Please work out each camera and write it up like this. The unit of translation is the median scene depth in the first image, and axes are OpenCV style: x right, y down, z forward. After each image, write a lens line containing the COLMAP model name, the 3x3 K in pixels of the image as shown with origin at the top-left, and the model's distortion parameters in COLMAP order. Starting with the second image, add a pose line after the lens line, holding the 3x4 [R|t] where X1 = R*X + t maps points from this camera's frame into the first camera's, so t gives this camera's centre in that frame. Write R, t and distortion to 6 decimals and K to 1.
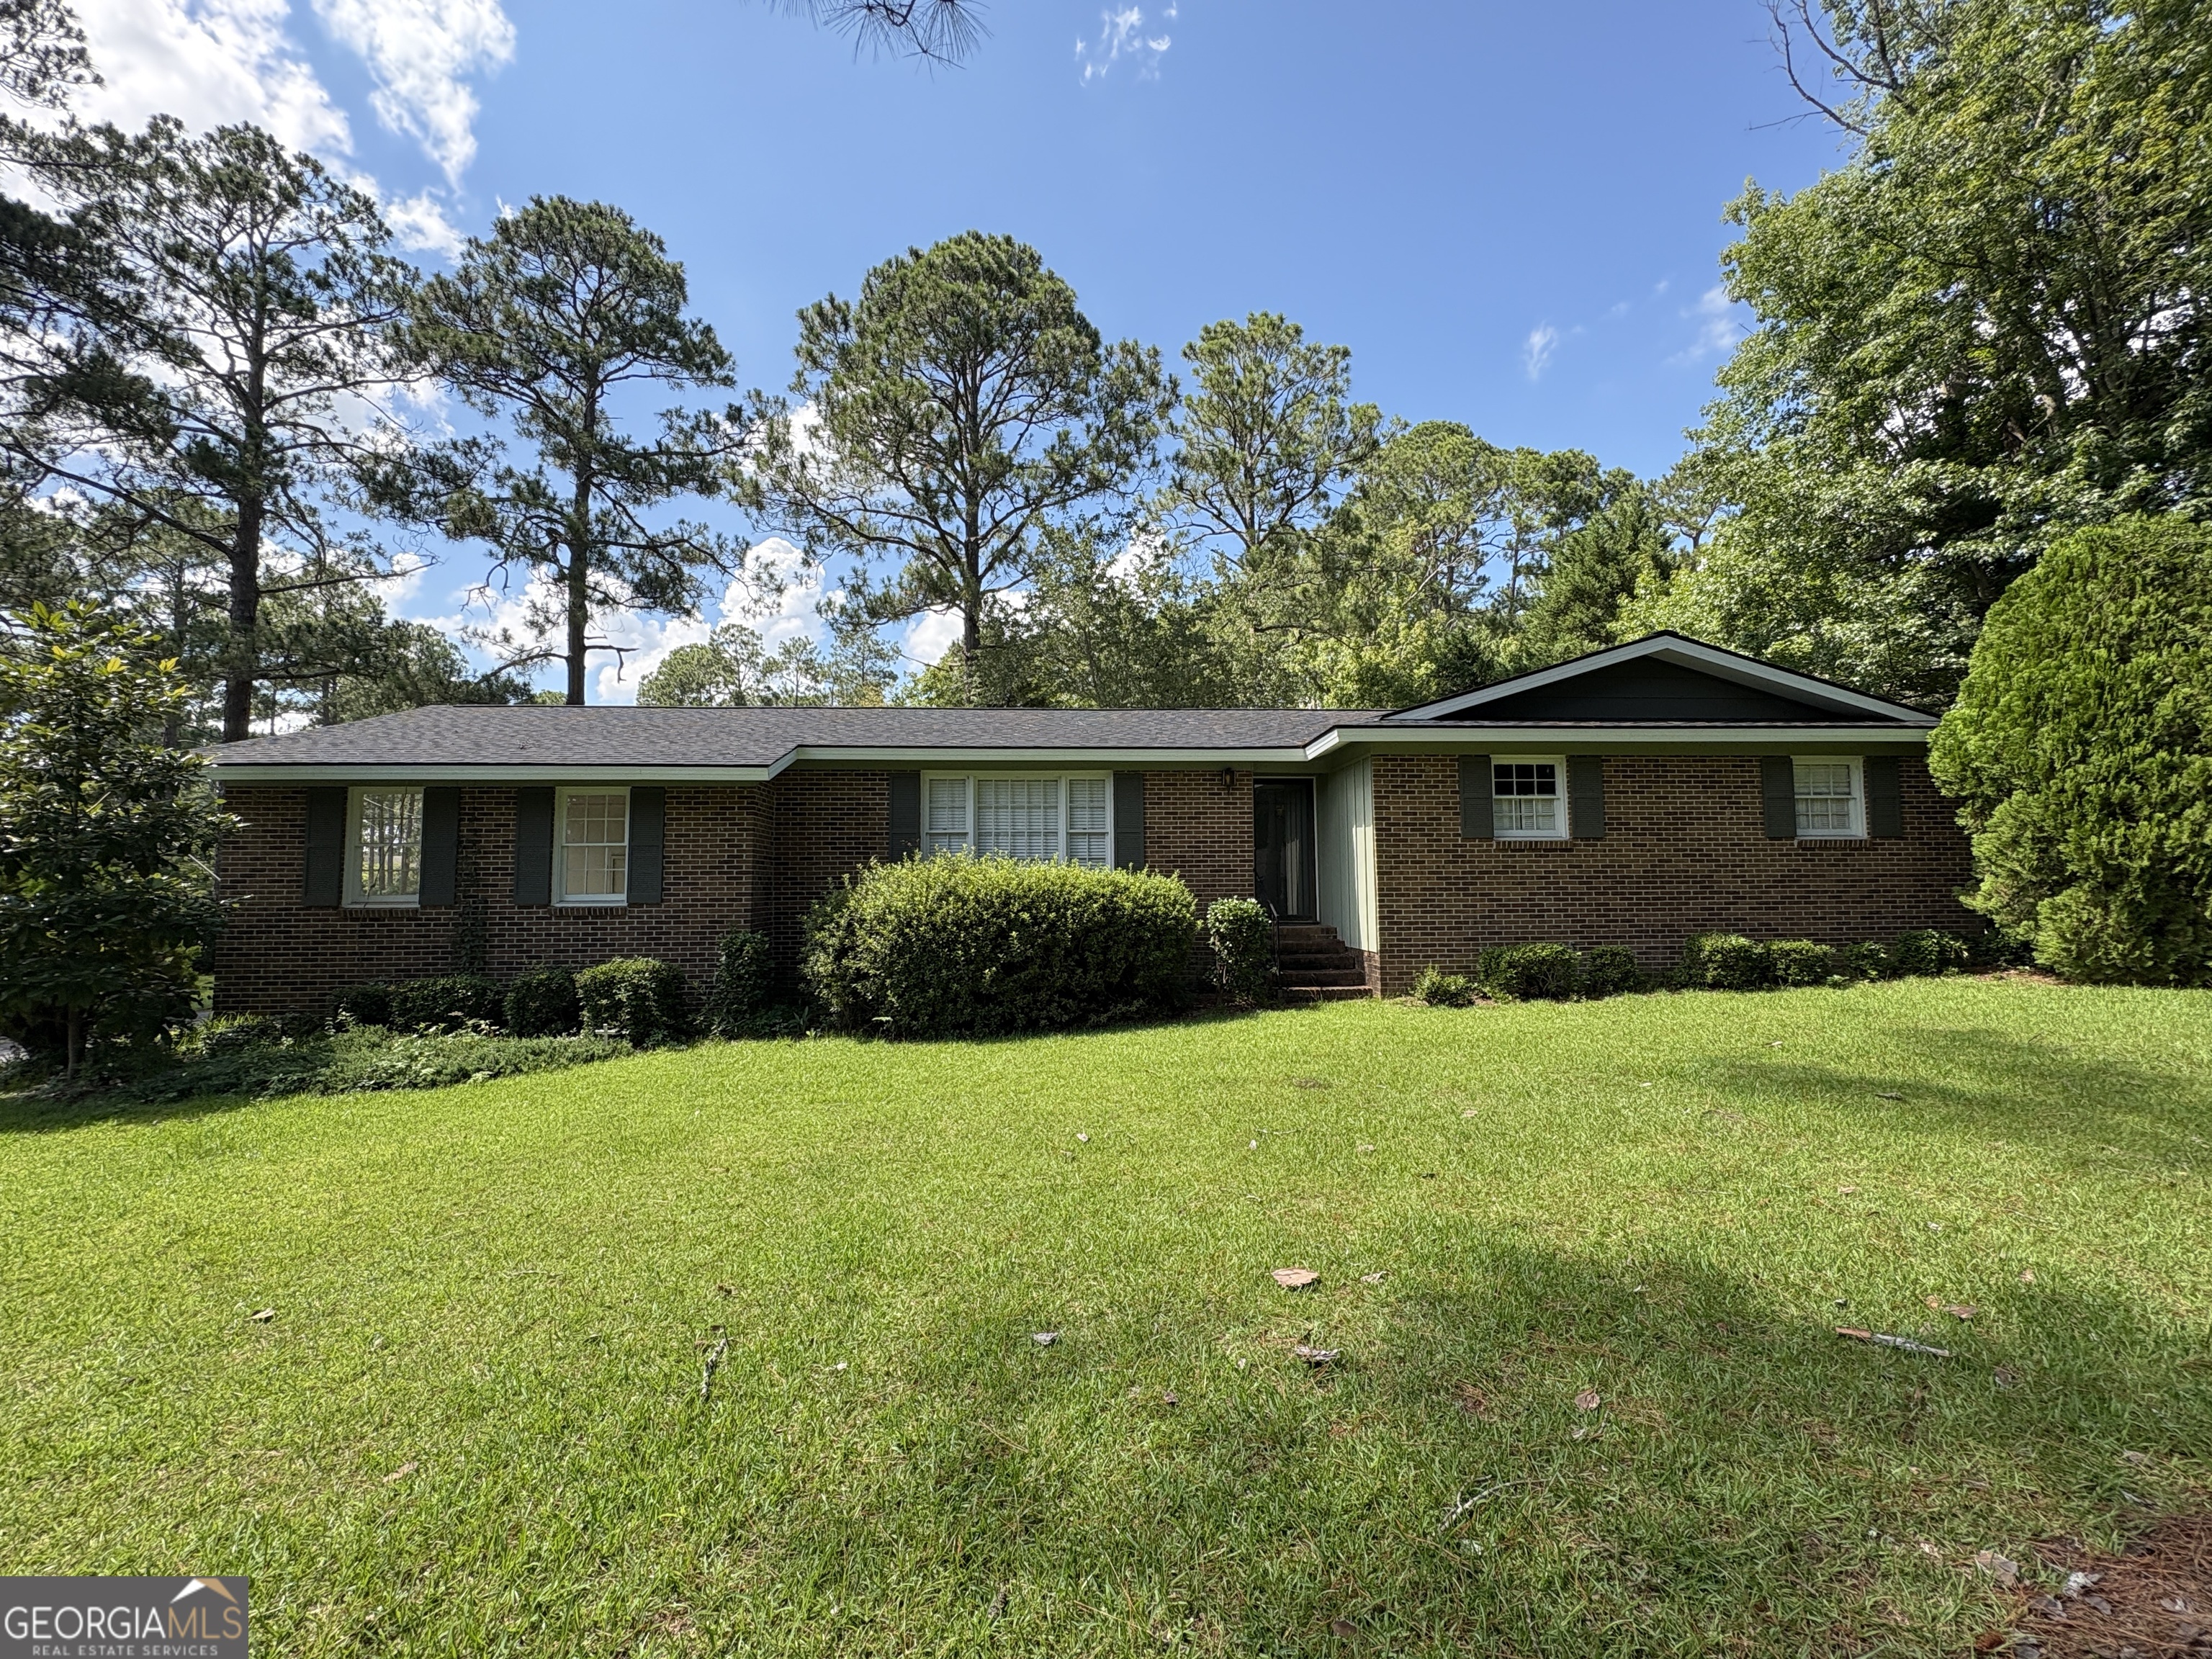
lens RADIAL K [[885.5, 0, 1100.9], [0, 885.5, 827.3], [0, 0, 1]] dist [0.001782, 0.000320]
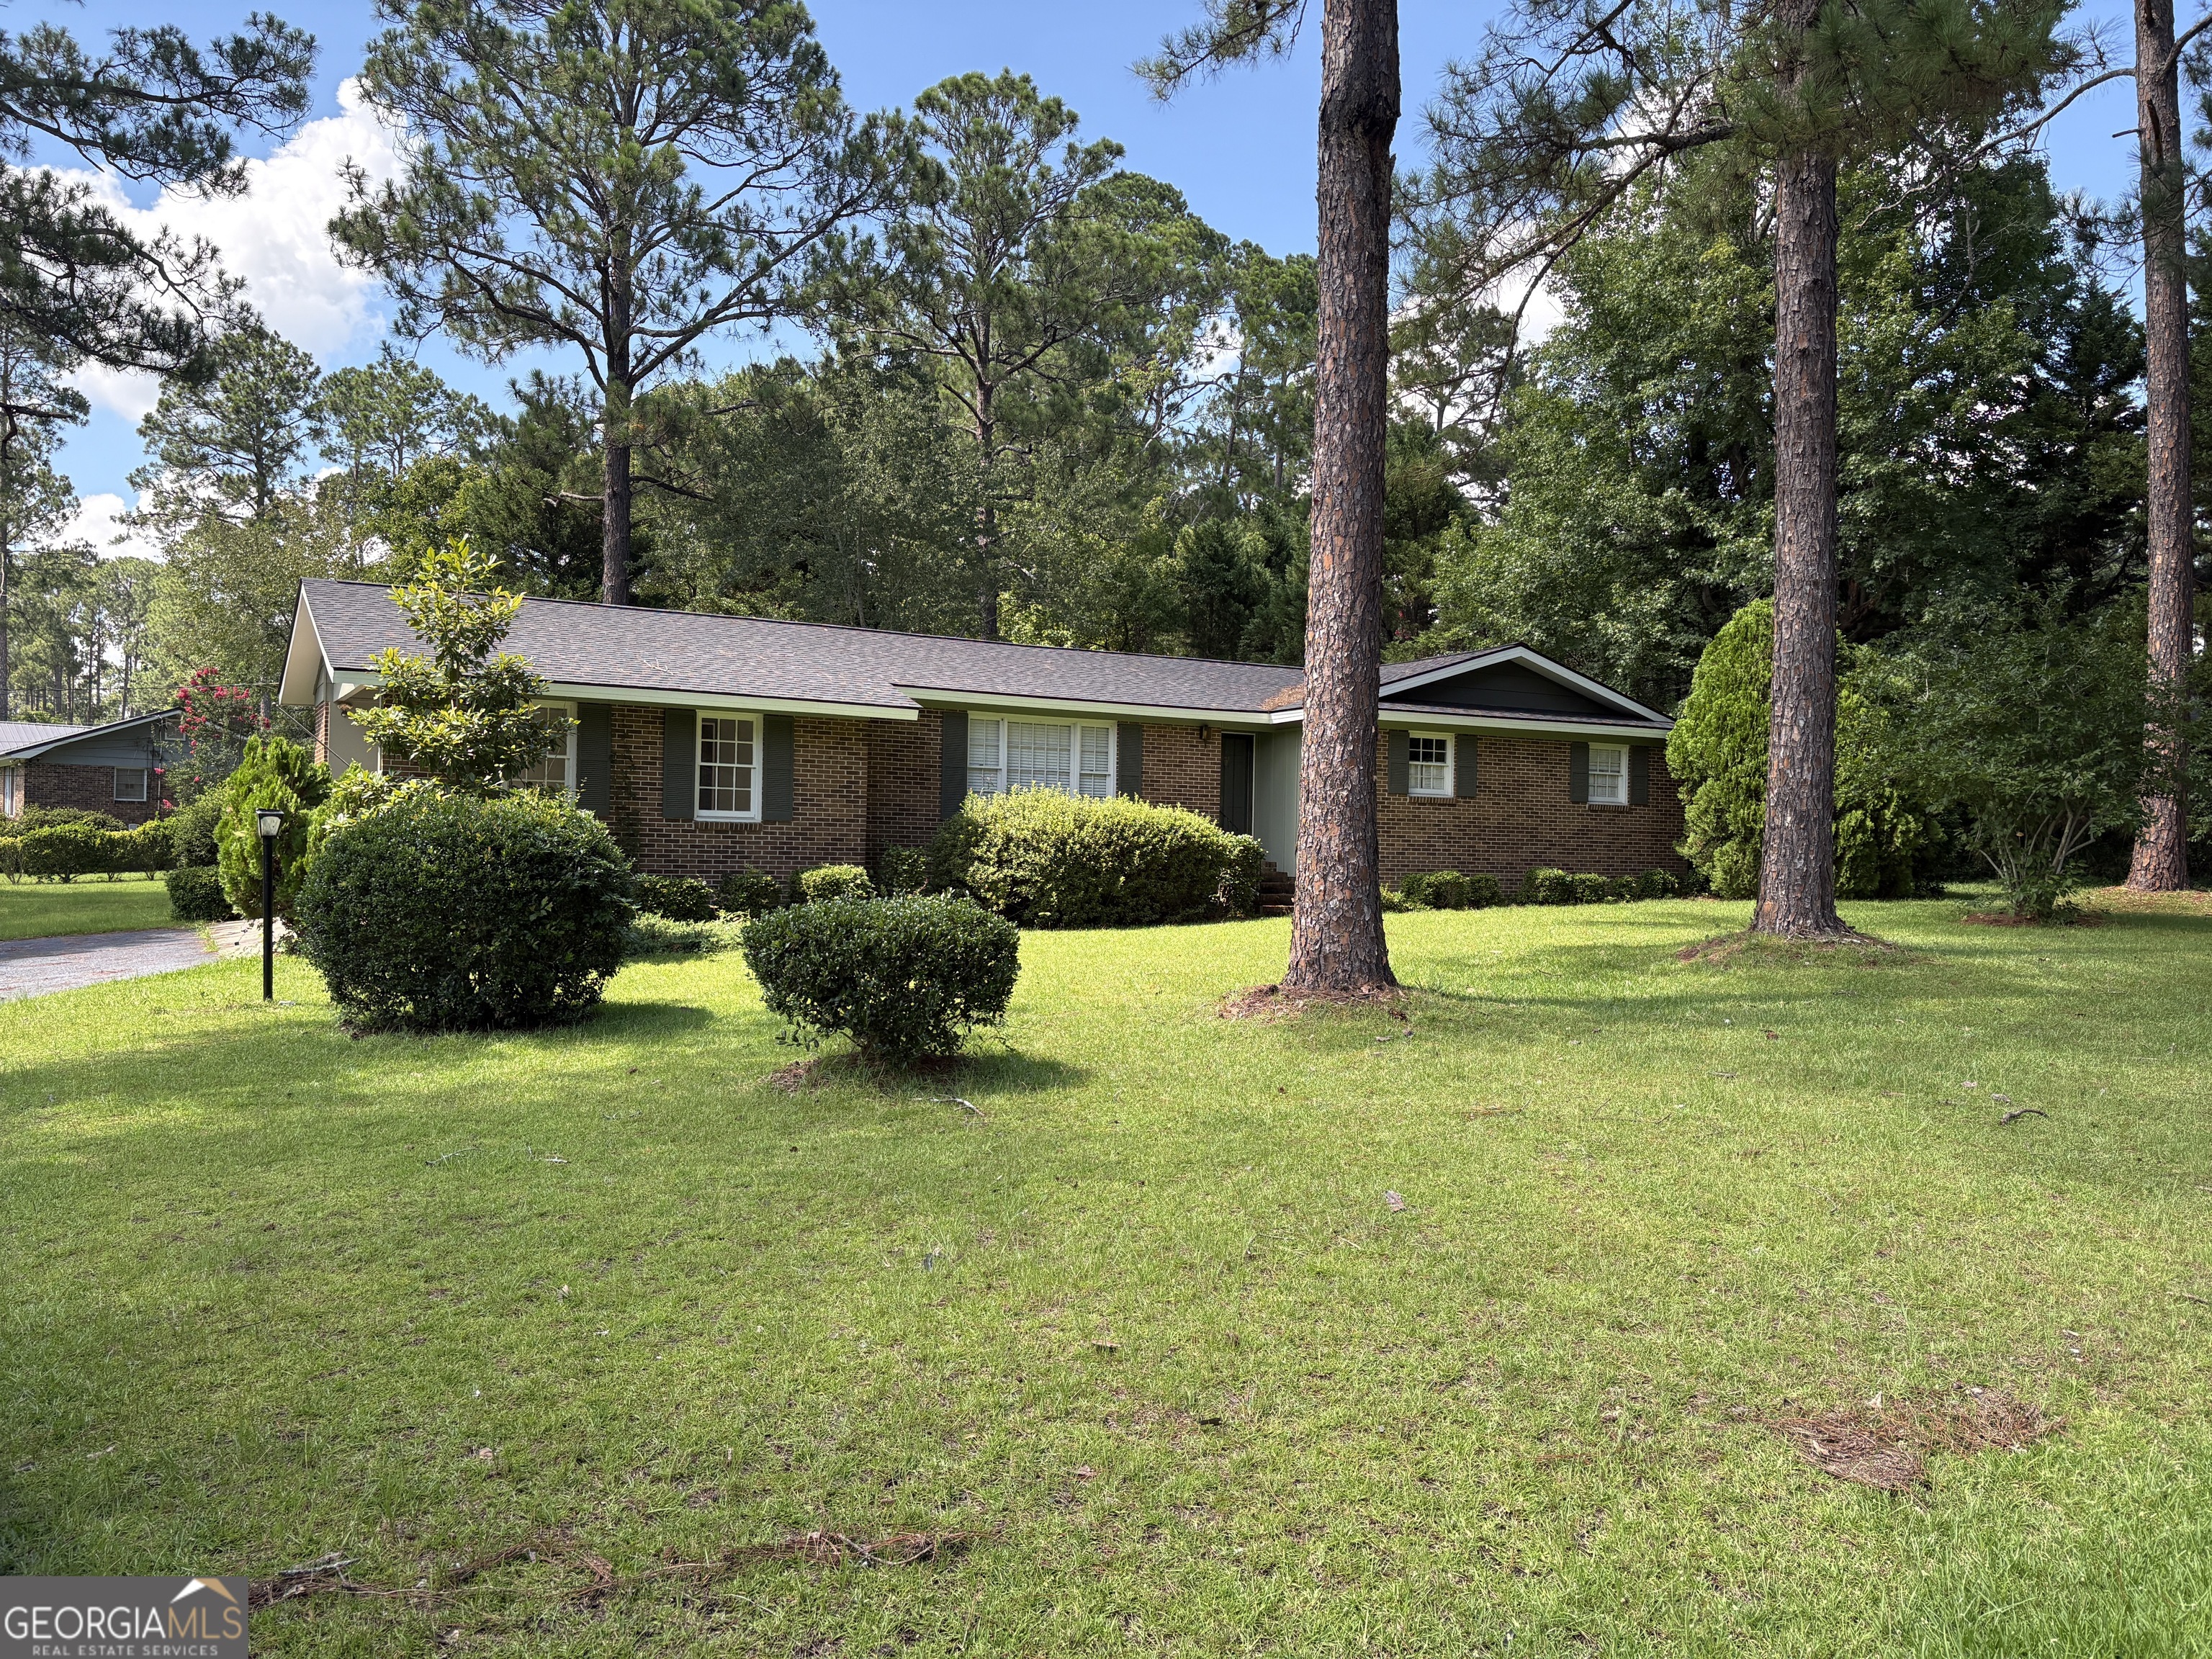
lens RADIAL K [[1627.3, 0, 999.2], [0, 1627.3, 829.9], [0, 0, 1]] dist [0.001480, -0.120734]
pose [[0.928301, 0.032347, 0.370420, -1.096500], [-0.052527, 0.997627, 0.044519, -0.011245], [-0.368101, -0.060784, 0.927797, -1.105525]]
